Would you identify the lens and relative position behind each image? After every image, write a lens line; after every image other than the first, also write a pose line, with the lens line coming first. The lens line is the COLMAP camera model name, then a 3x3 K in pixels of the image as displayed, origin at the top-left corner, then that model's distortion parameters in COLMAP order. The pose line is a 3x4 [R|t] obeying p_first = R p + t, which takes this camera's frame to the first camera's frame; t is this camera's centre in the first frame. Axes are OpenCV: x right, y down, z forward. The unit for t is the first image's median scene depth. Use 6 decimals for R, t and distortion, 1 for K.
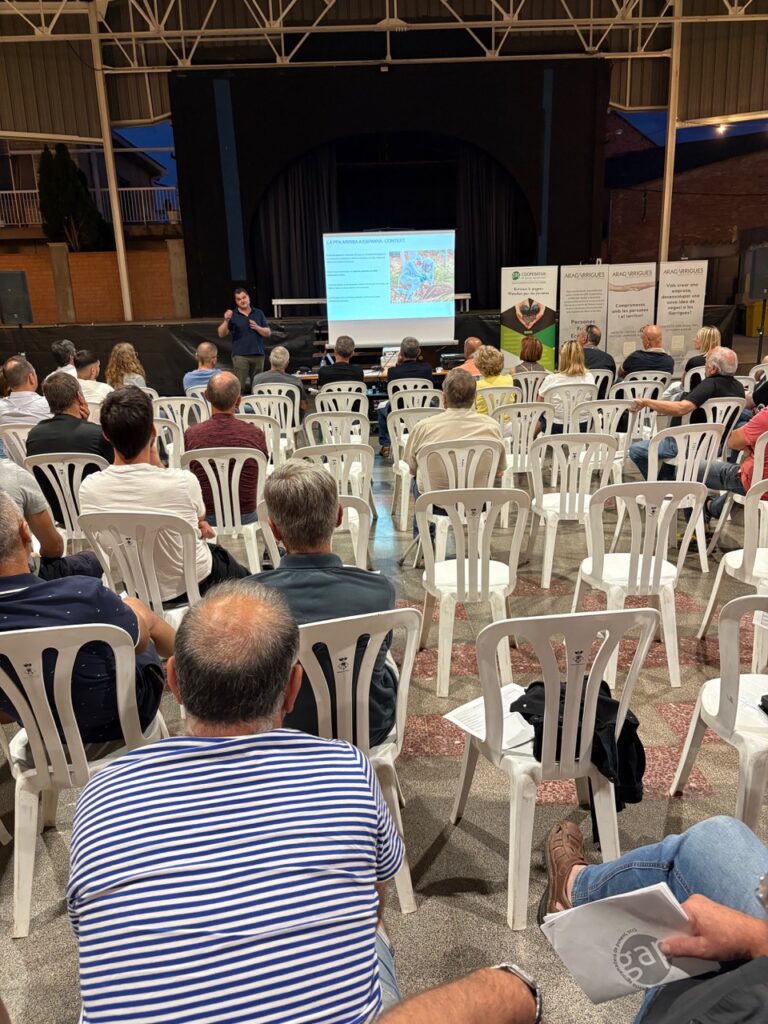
lens RADIAL K [[788.6, 0, 379.3], [0, 788.6, 523.2], [0, 0, 1]] dist [0.001484, -0.000893]
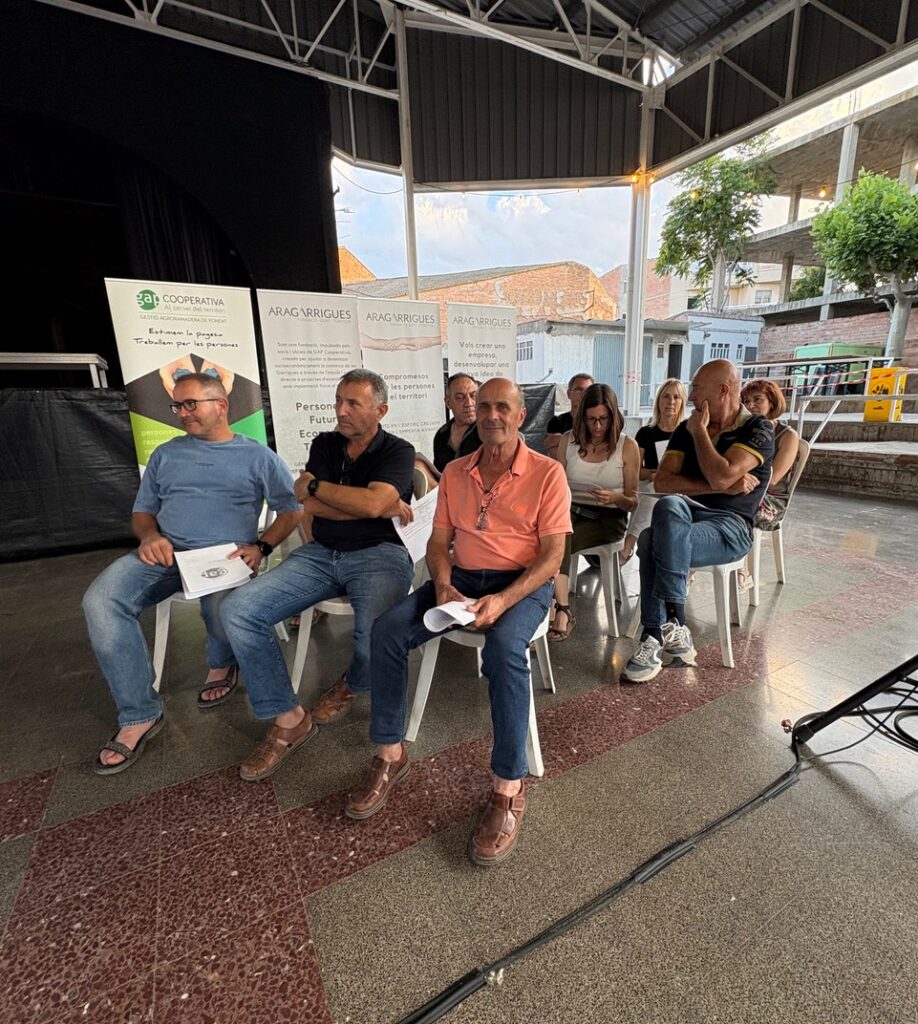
lens RADIAL K [[506.3, 0, 478.7], [0, 506.3, 525.3], [0, 0, 1]] dist [0.001043, 0.000992]
pose [[0.877033, -0.104733, 0.468876, 0.186396], [0.124324, 0.992181, -0.010925, -0.162233], [-0.464066, 0.067874, 0.883196, 0.667164]]
